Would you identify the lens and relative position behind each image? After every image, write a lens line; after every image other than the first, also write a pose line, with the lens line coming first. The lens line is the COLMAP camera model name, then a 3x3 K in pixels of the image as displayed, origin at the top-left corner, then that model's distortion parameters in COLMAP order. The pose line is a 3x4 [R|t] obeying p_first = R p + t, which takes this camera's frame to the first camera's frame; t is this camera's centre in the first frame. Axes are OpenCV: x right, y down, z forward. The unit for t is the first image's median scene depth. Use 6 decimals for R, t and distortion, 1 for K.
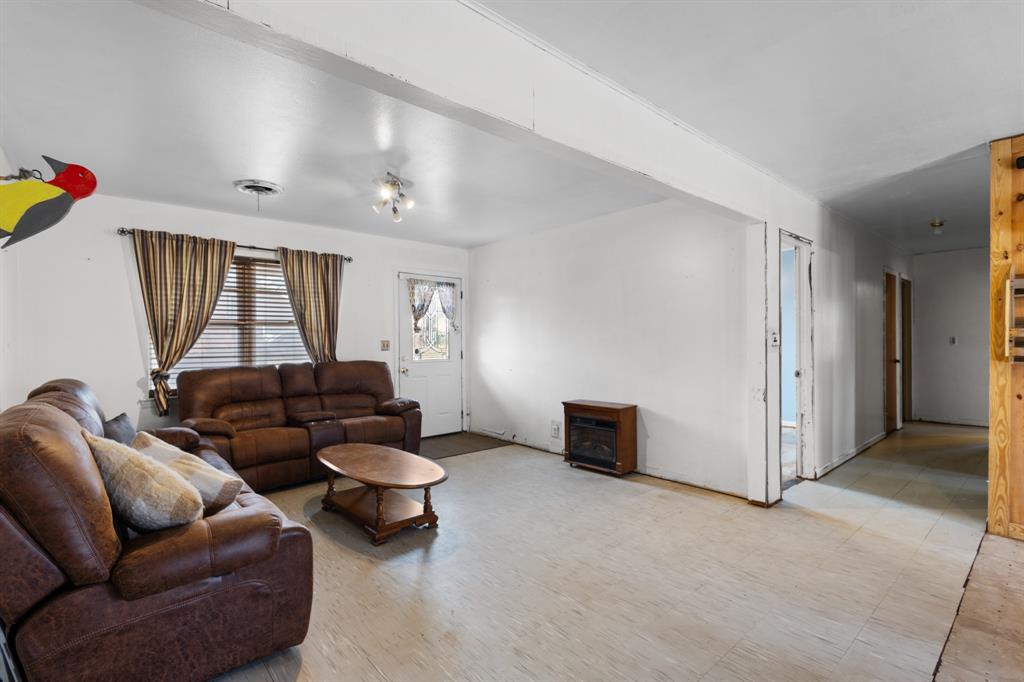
lens RADIAL K [[470.6, 0, 506.4], [0, 470.6, 346.3], [0, 0, 1]] dist [0.005117, -0.001481]
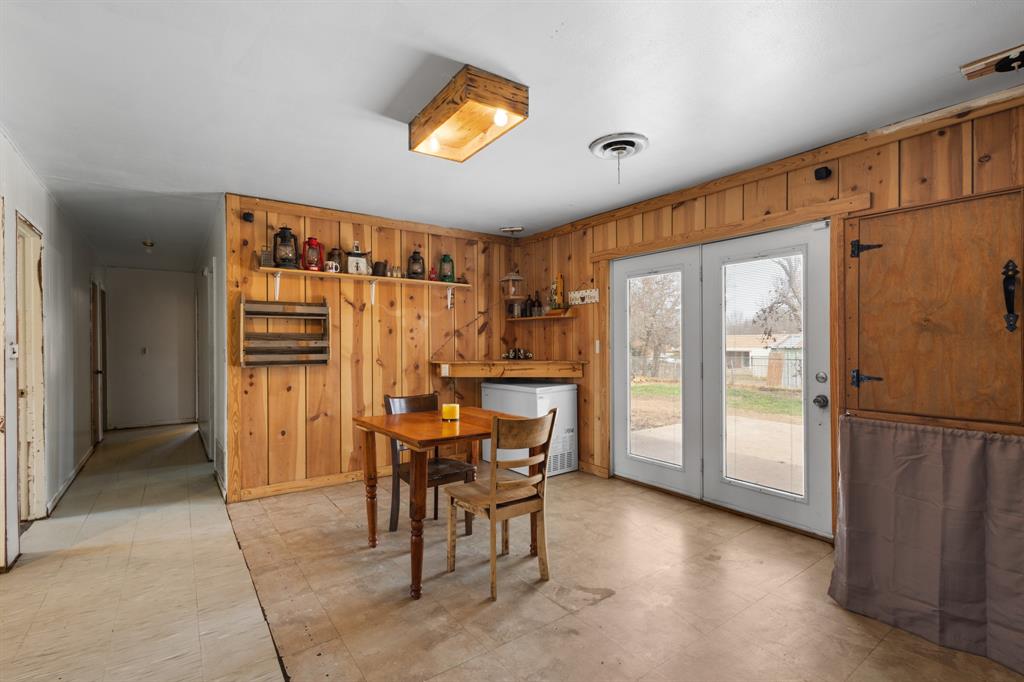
lens RADIAL K [[470.6, 0, 506.6], [0, 470.6, 343.0], [0, 0, 1]] dist [0.005117, -0.001481]
pose [[0.093764, 0.008112, 0.995561, -0.107509], [0.021429, 0.999719, -0.010164, -0.001331], [-0.995364, 0.022287, 0.093564, 0.094527]]
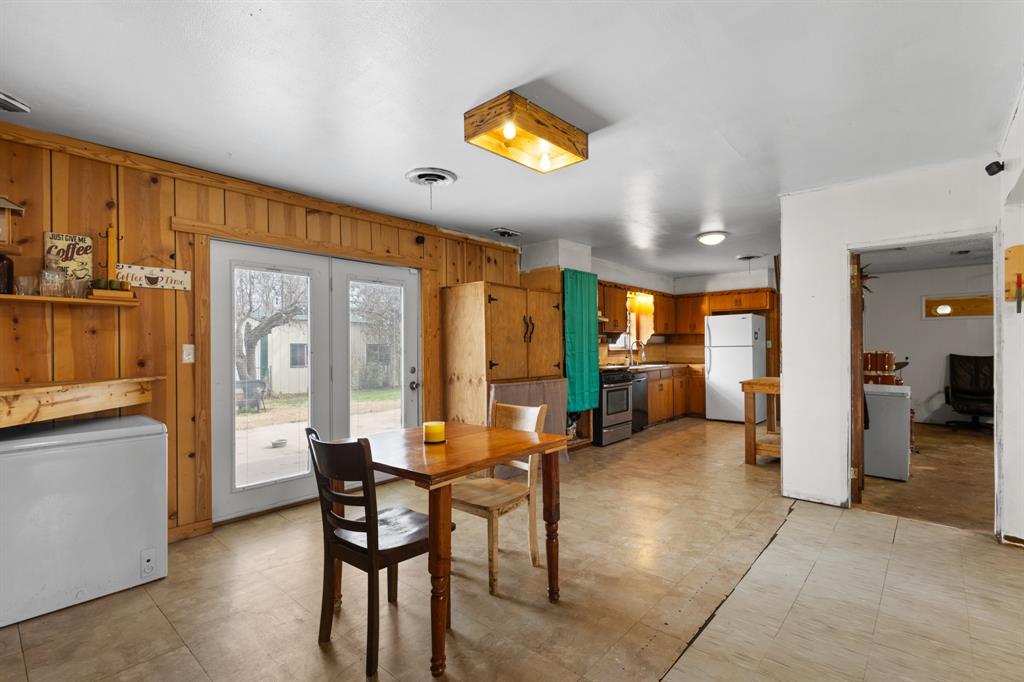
lens RADIAL K [[470.6, 0, 512.9], [0, 470.6, 347.5], [0, 0, 1]] dist [0.005117, -0.001481]
pose [[-0.990706, 0.015996, -0.135076, 0.524217], [0.013722, 0.999748, 0.017747, -0.014636], [0.135326, 0.015729, -0.990676, 0.761120]]
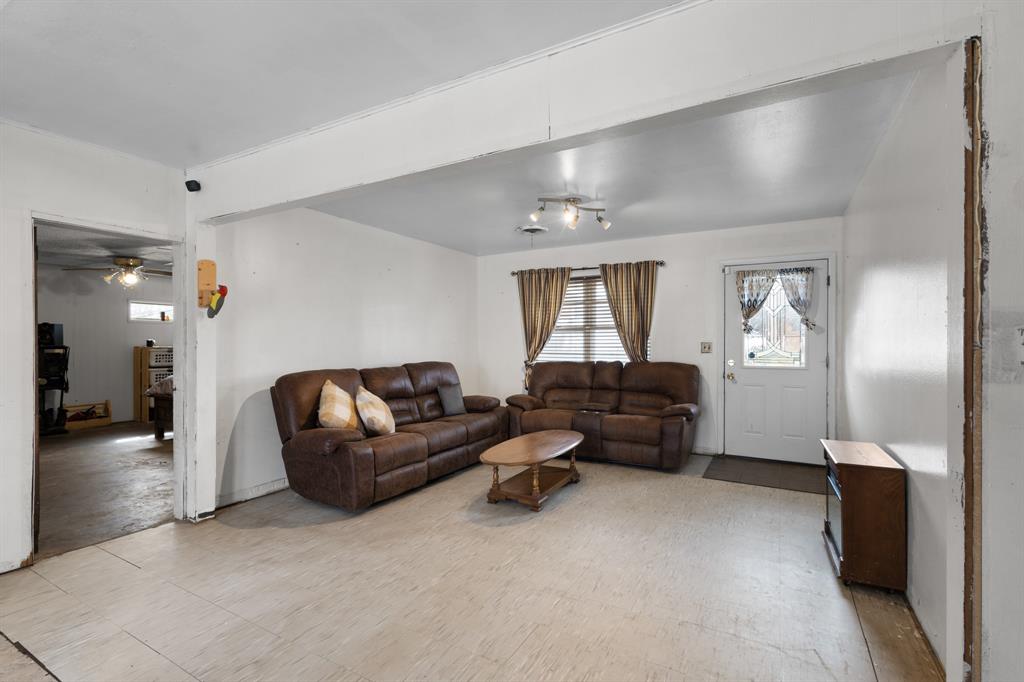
lens RADIAL K [[470.6, 0, 512.6], [0, 470.6, 342.8], [0, 0, 1]] dist [0.005117, -0.001481]
pose [[0.338437, 0.006602, -0.940966, 0.620713], [-0.013922, 0.999901, 0.002008, -0.009568], [0.940886, 0.012421, 0.338495, 0.409083]]
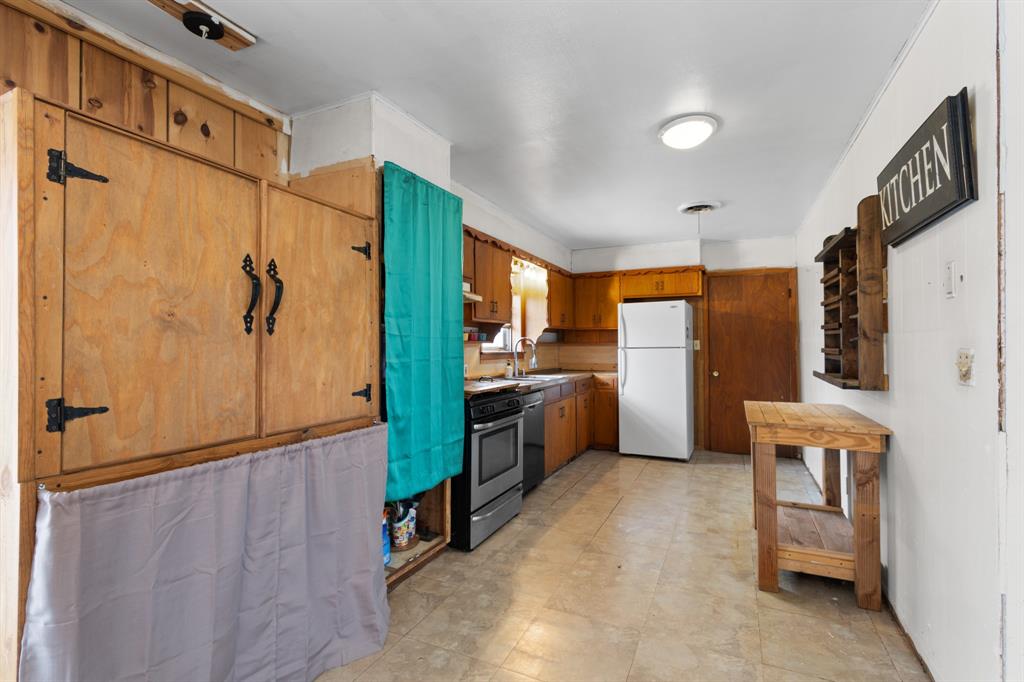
lens RADIAL K [[470.6, 0, 511.0], [0, 470.6, 341.1], [0, 0, 1]] dist [0.005117, -0.001481]
pose [[-0.917019, 0.005474, -0.398806, 0.308141], [0.002984, 0.999972, 0.006864, -0.002862], [0.398832, 0.005105, -0.917010, 0.111266]]
